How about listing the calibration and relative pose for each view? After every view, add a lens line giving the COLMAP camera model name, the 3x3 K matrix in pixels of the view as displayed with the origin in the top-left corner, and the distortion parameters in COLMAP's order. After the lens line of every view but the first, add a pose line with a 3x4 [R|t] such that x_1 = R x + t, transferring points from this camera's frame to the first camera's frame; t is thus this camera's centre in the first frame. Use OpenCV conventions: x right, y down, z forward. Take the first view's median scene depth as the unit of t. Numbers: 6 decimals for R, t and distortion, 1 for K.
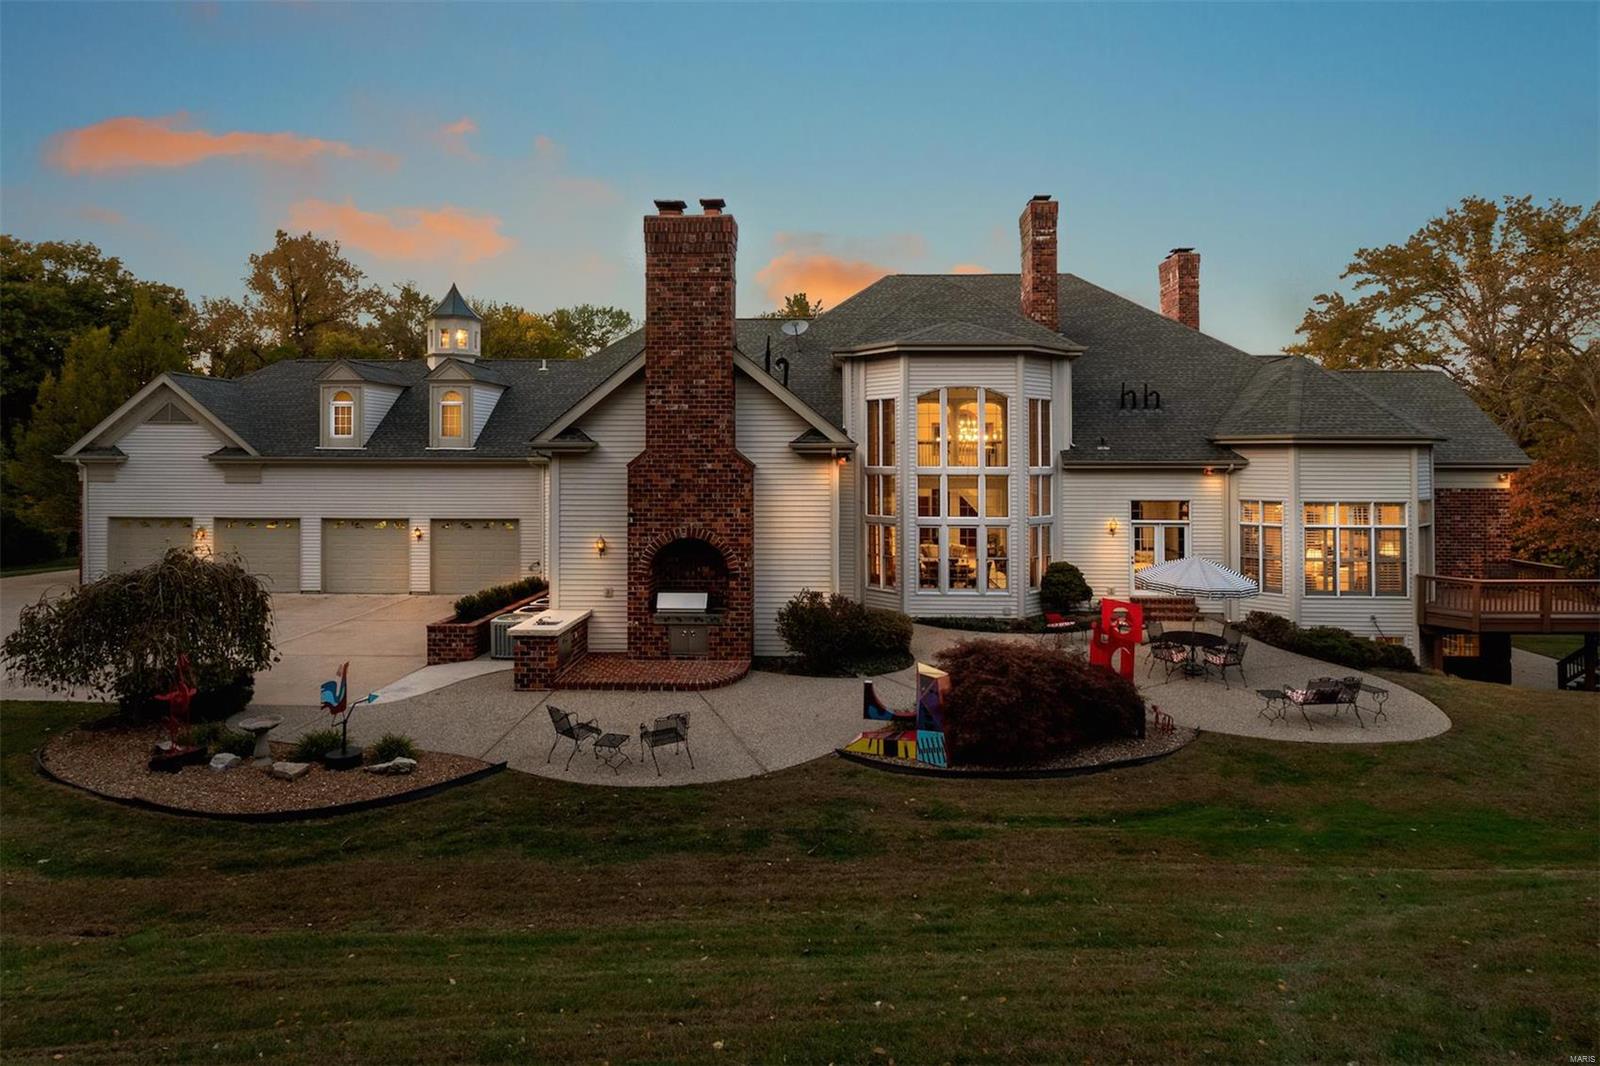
lens RADIAL K [[875.9, 0, 867.9], [0, 875.9, 467.8], [0, 0, 1]] dist [0.002231, -0.002690]
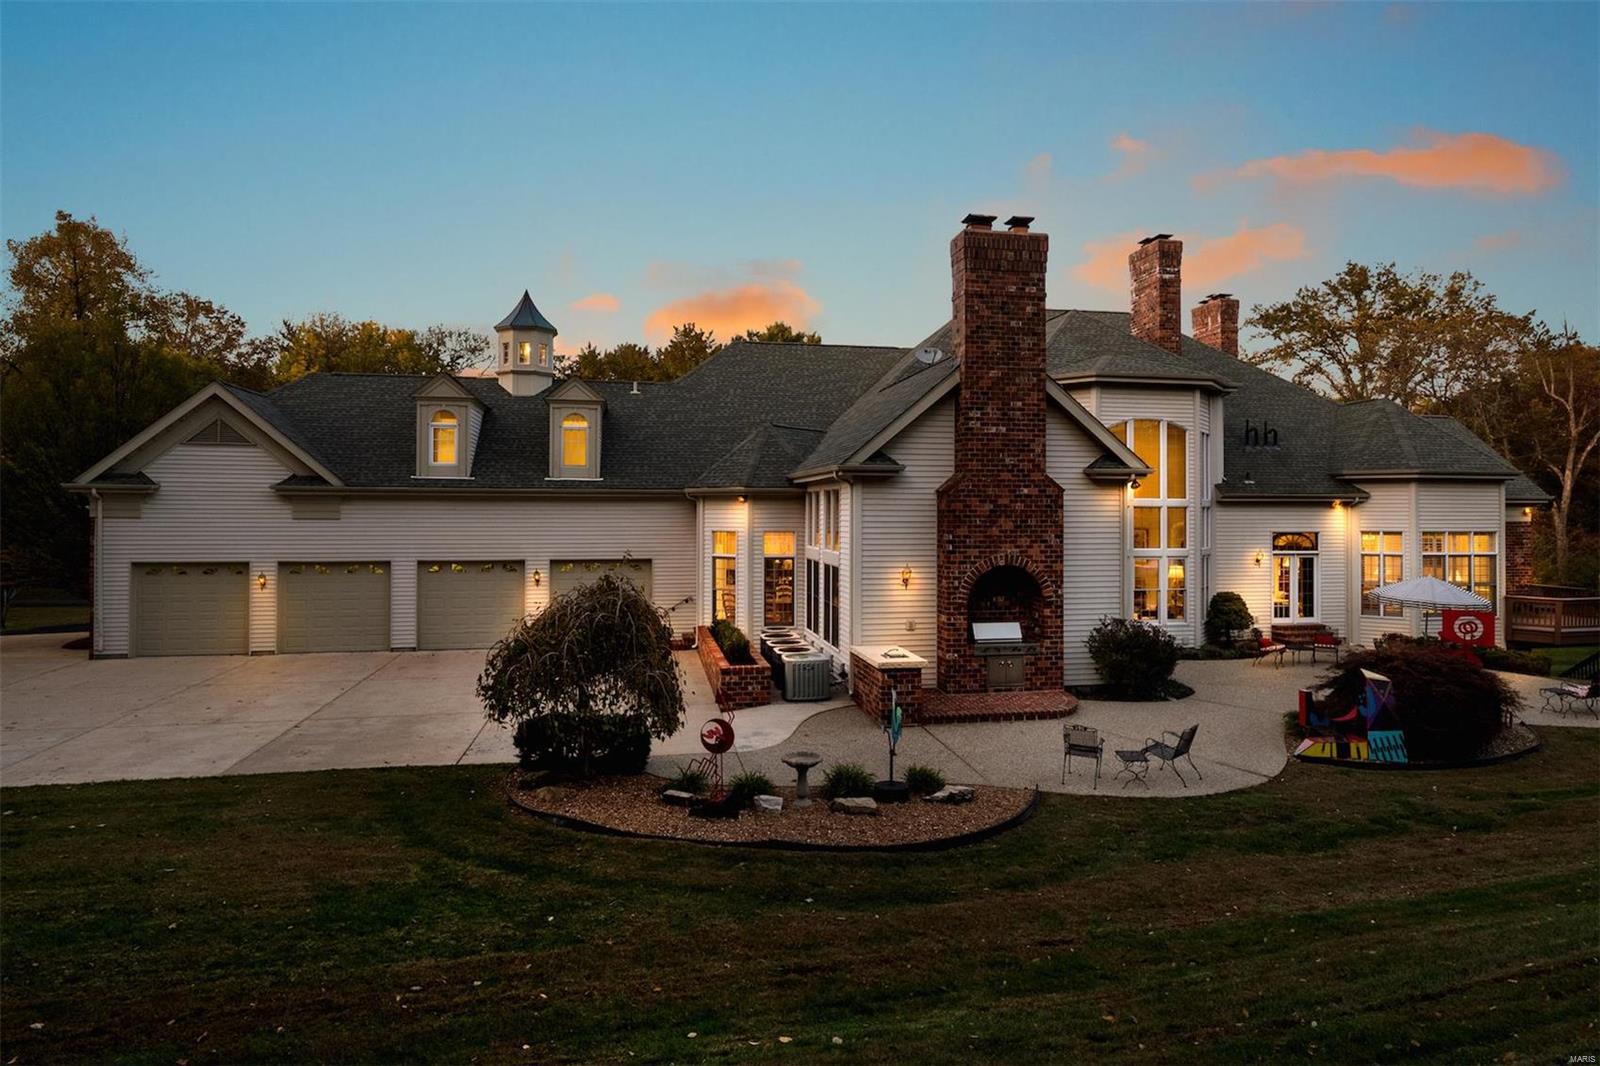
lens RADIAL K [[968.9, 0, 792.0], [0, 968.9, 528.5], [0, 0, 1]] dist [0.000193, -0.002698]
pose [[0.971048, -0.004875, 0.238836, -0.669663], [0.004391, 0.999987, 0.002556, 0.034550], [-0.238846, -0.001434, 0.971056, 0.017251]]
